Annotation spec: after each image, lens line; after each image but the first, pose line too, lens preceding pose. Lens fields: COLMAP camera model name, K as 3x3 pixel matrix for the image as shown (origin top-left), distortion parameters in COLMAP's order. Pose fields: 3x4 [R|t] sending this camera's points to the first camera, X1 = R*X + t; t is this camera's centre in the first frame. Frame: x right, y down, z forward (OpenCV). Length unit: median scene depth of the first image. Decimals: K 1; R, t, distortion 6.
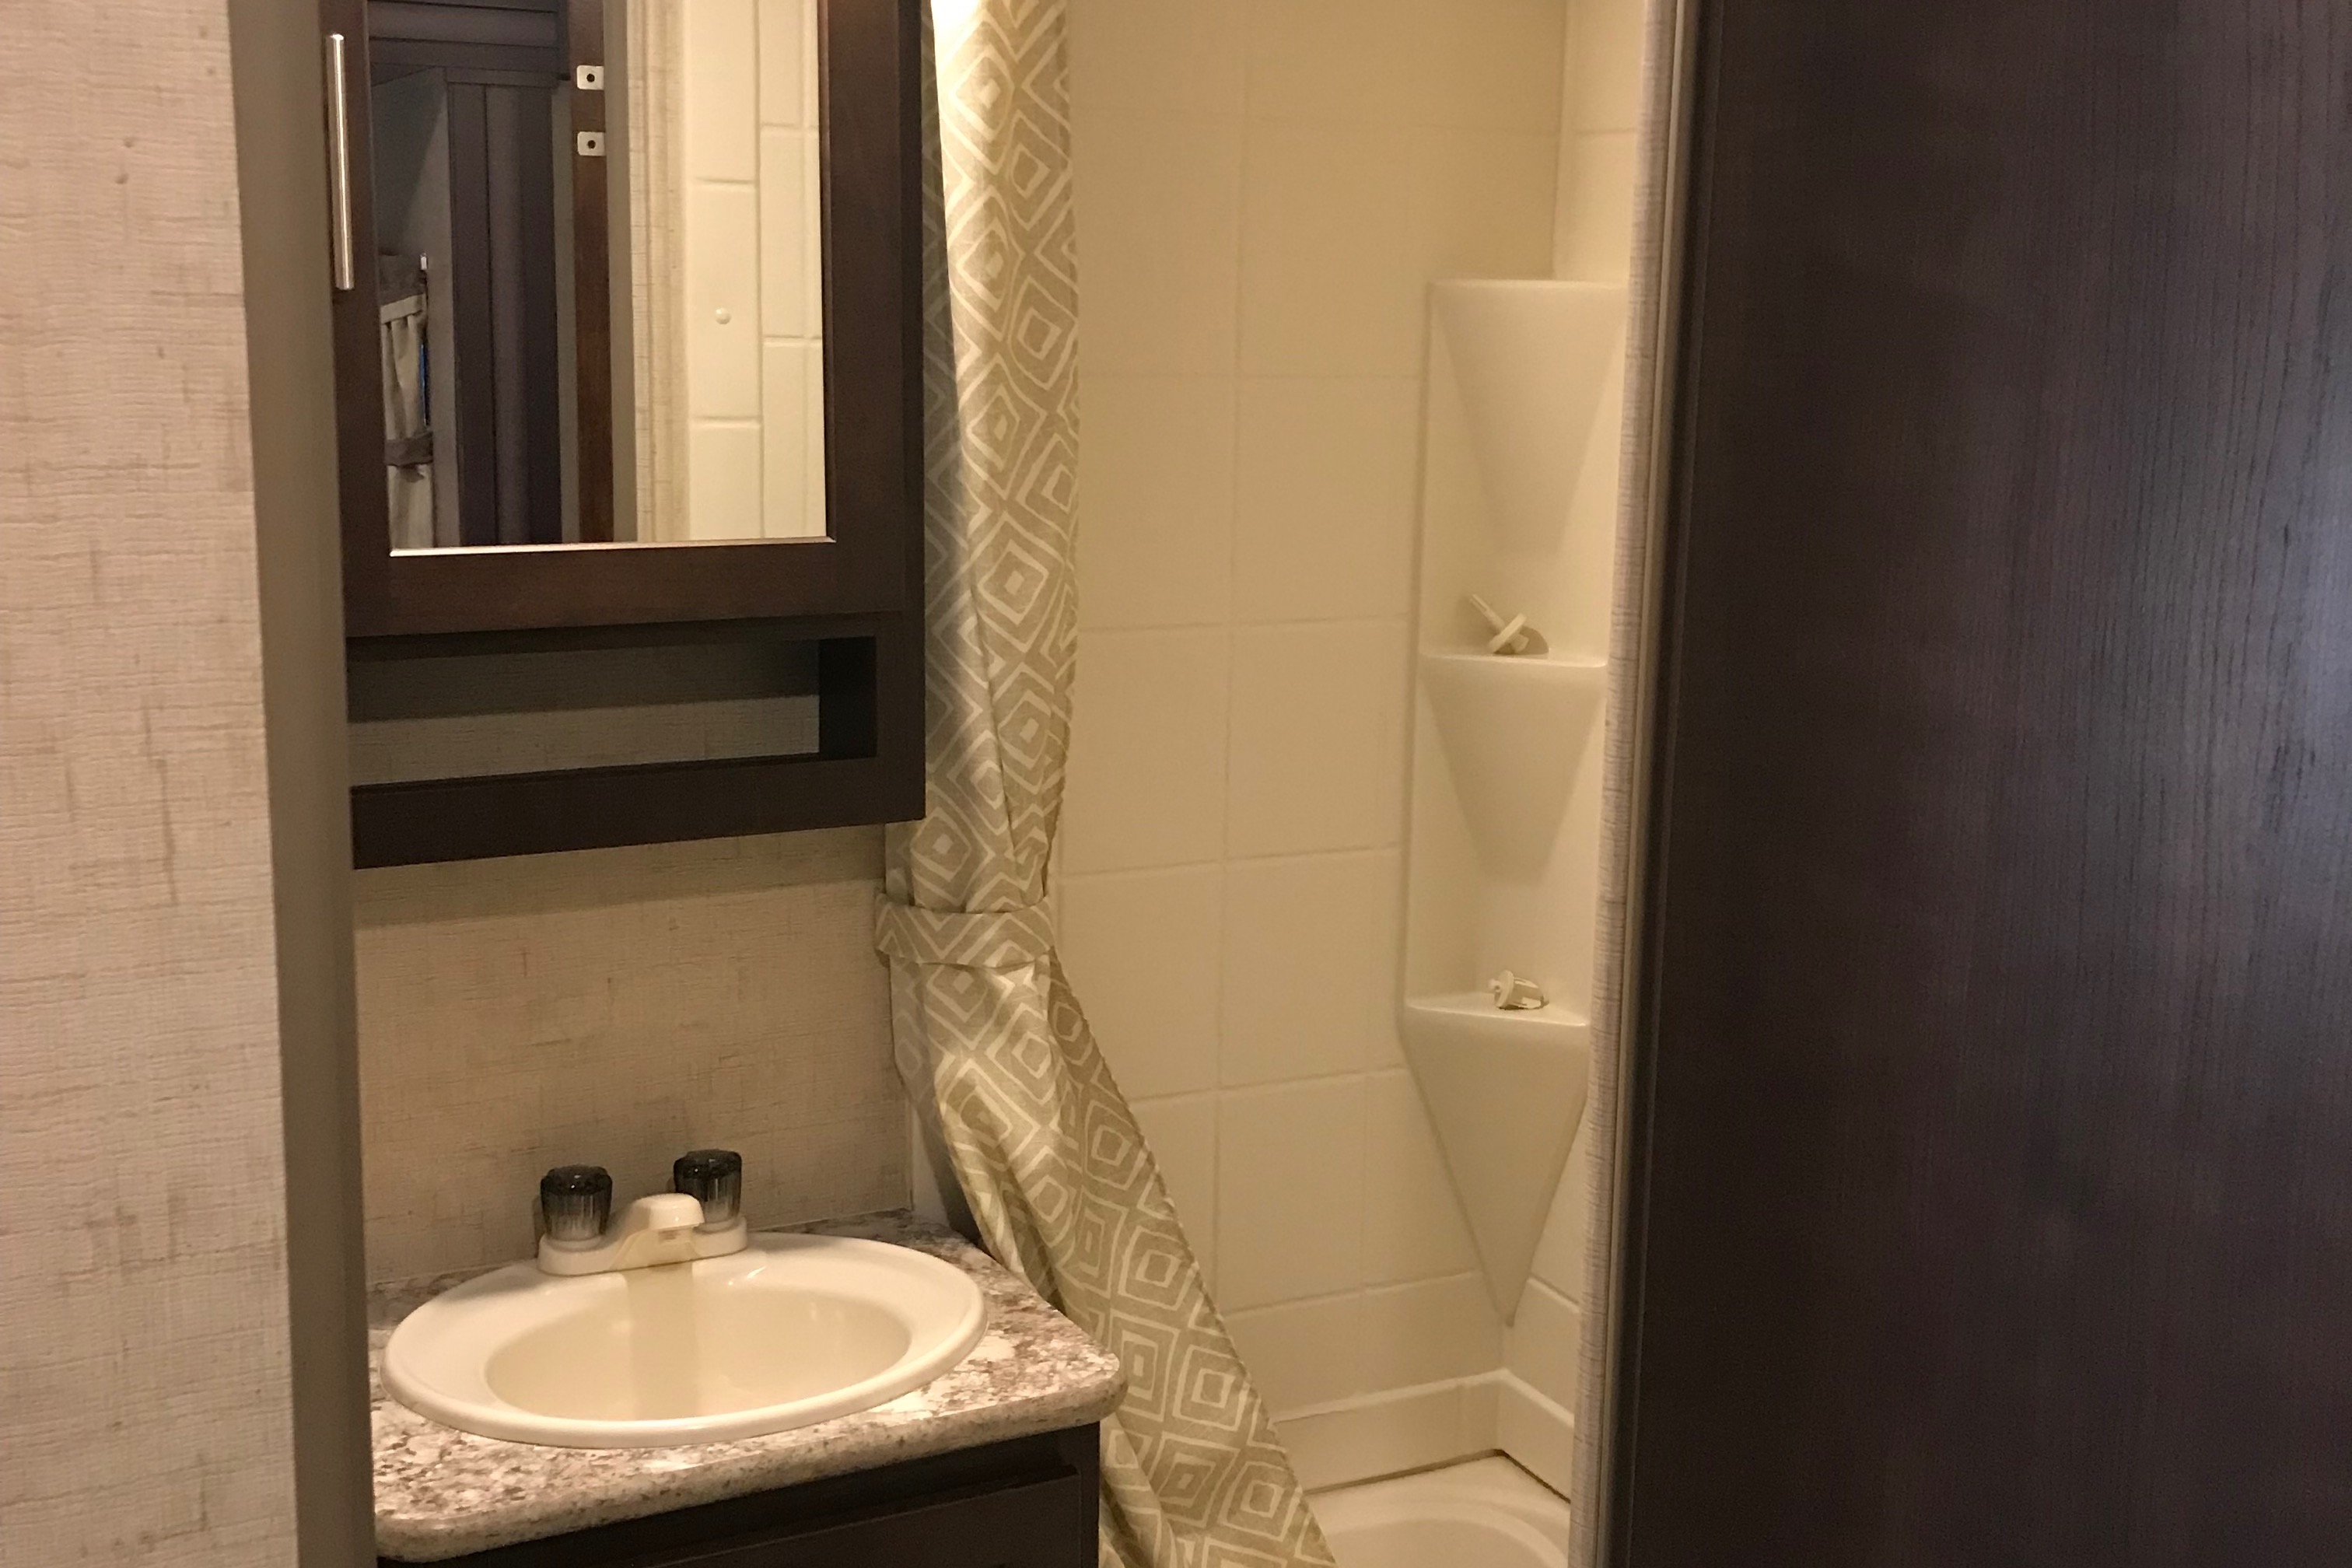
lens RADIAL K [[2466.1, 0, 1173.9], [0, 2466.1, 650.8], [0, 0, 1]] dist [0.167869, -0.532672]
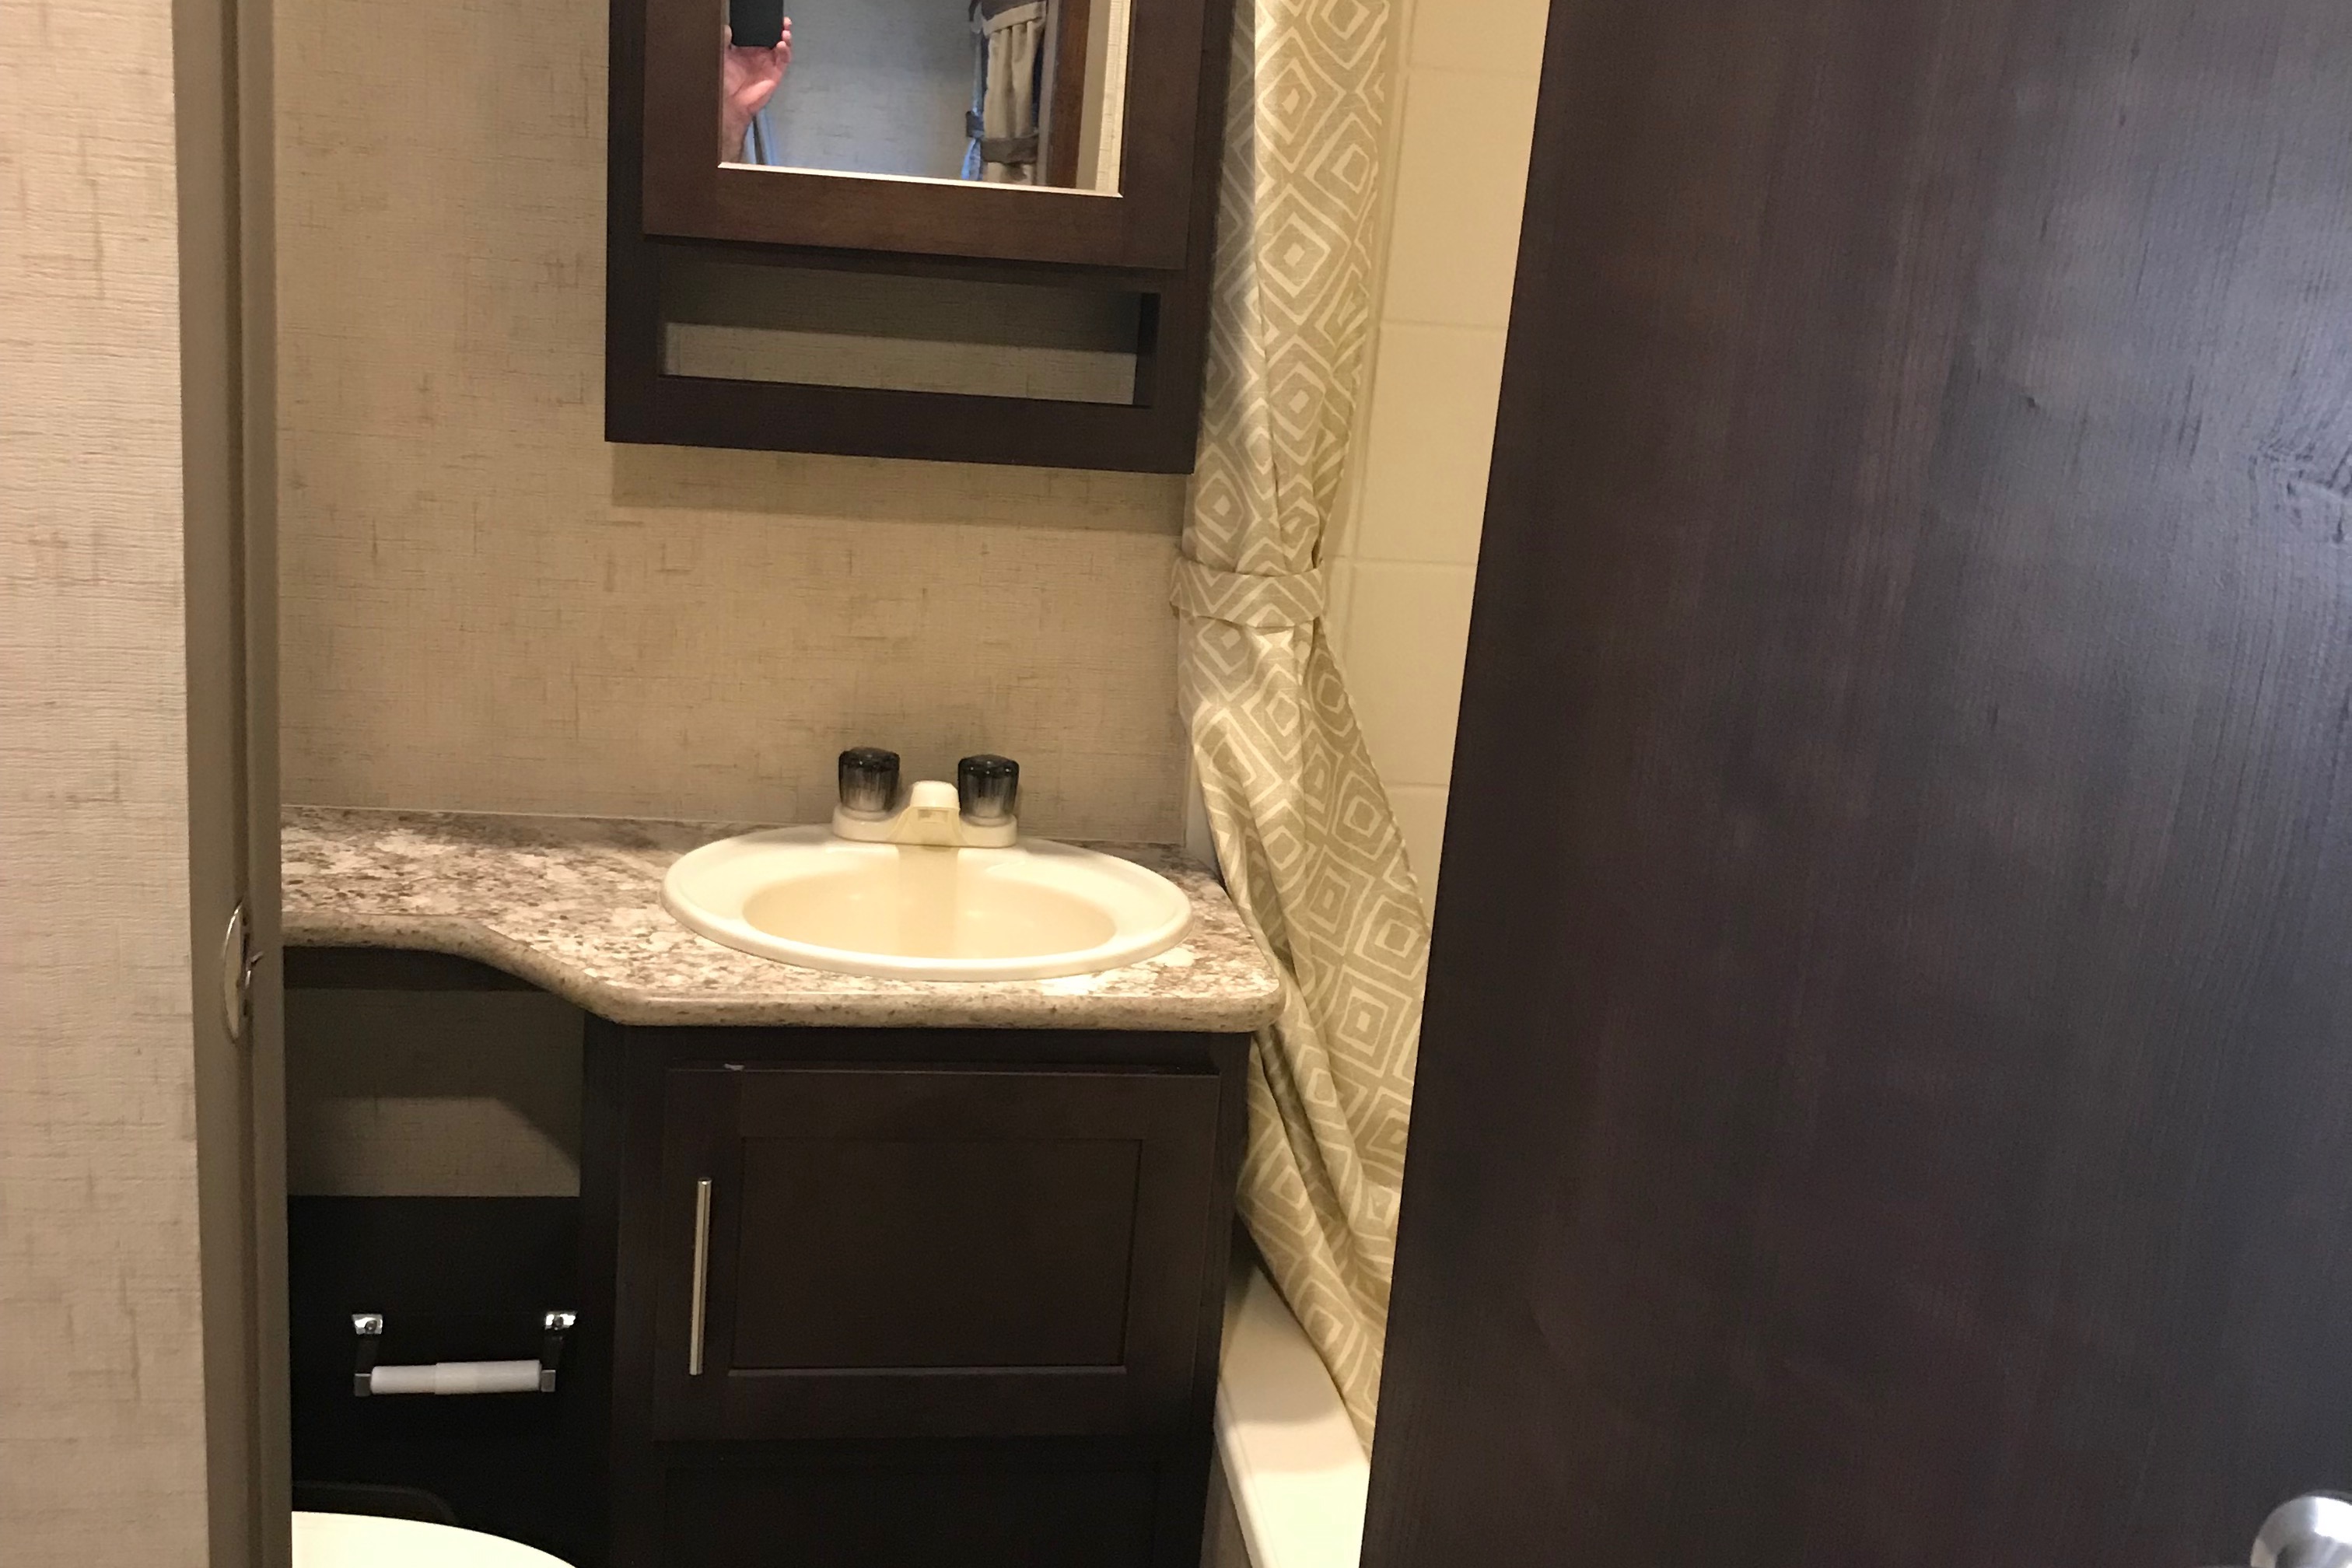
lens RADIAL K [[2475.6, 0, 1180.6], [0, 2475.6, 669.7], [0, 0, 1]] dist [0.102005, -0.508820]
pose [[0.953234, 0.140076, -0.267813, 0.188322], [-0.114021, 0.987307, 0.110559, 0.033431], [0.279901, -0.074852, 0.957106, -0.025192]]
